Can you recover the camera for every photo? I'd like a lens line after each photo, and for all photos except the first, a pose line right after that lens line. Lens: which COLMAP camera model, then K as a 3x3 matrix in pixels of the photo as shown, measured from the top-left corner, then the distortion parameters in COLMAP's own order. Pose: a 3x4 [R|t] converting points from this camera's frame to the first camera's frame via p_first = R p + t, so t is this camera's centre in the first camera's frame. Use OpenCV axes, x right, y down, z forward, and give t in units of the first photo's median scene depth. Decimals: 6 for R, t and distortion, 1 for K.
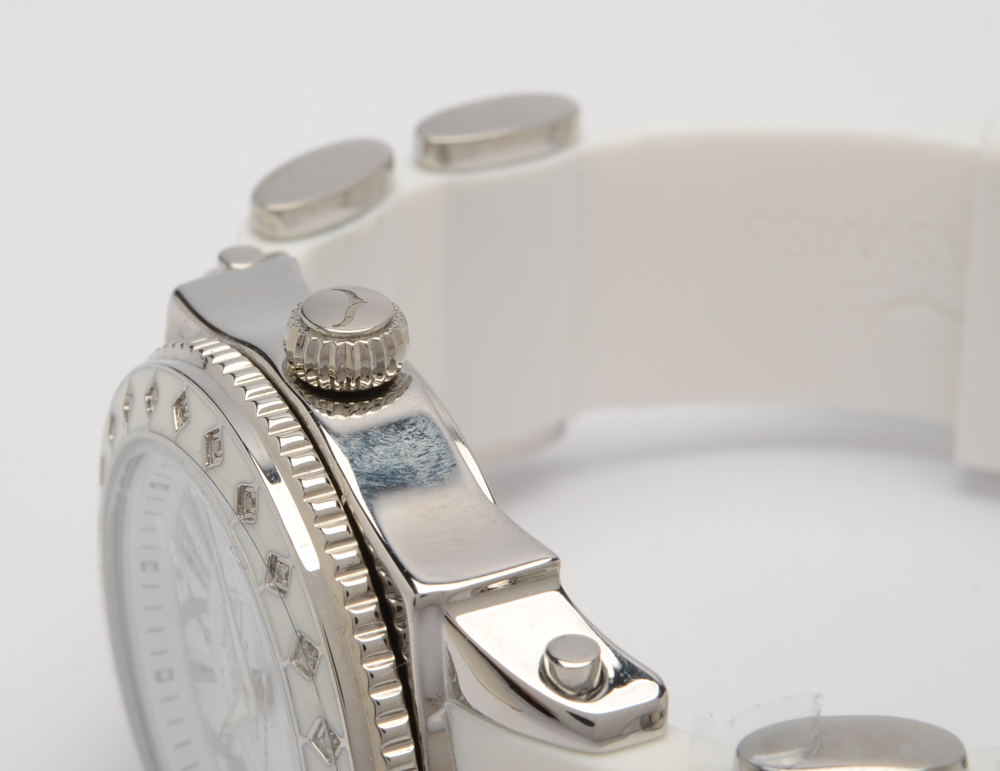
lens RADIAL K [[3767.2, 0, 500.0], [0, 3767.2, 385.4], [0, 0, 1]] dist [0.172876, 0.000000]
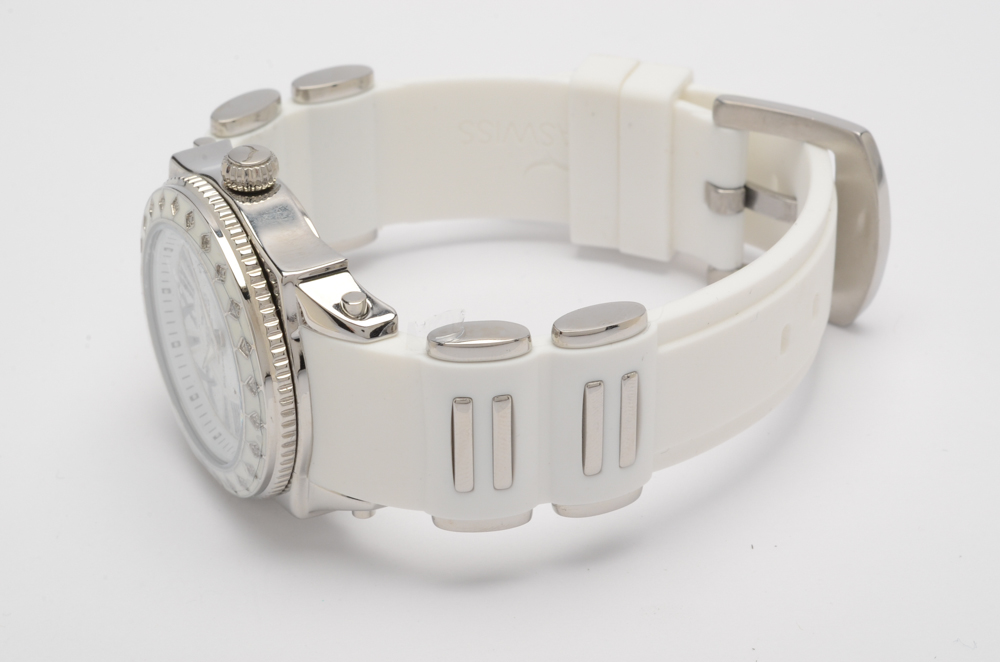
lens RADIAL K [[2577.3, 0, 499.8], [0, 2577.3, 331.1], [0, 0, 1]] dist [0.124669, 0.000000]
pose [[0.998987, -0.039205, 0.022090, 0.063086], [0.039258, 0.999227, -0.001985, 0.085344], [-0.021995, 0.002850, 0.999754, -0.462632]]
